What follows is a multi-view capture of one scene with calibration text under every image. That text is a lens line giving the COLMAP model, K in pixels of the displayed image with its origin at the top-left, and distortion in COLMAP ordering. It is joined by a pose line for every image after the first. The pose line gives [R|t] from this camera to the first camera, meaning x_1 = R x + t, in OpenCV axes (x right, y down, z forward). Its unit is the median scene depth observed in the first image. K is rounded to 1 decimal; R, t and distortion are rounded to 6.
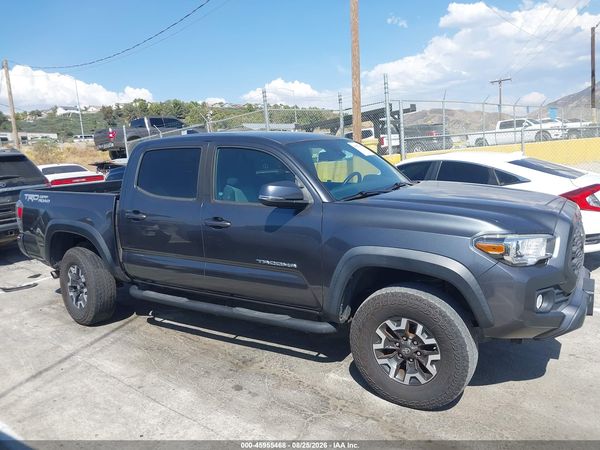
lens RADIAL K [[487.0, 0, 300.0], [0, 487.0, 225.0], [0, 0, 1]] dist [-0.001825, 0.000824]
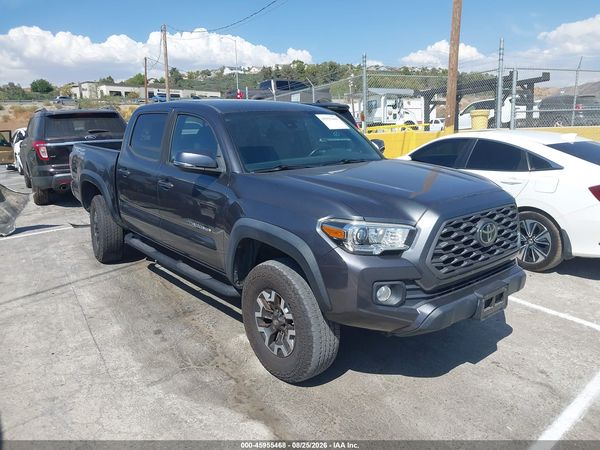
lens RADIAL K [[495.5, 0, 303.1], [0, 495.5, 215.5], [0, 0, 1]] dist [-0.002959, -0.000120]
pose [[0.949209, 0.105513, -0.296429, 0.237188], [-0.090862, 0.993880, 0.062816, -0.015824], [0.301243, -0.032691, 0.952987, 0.011769]]
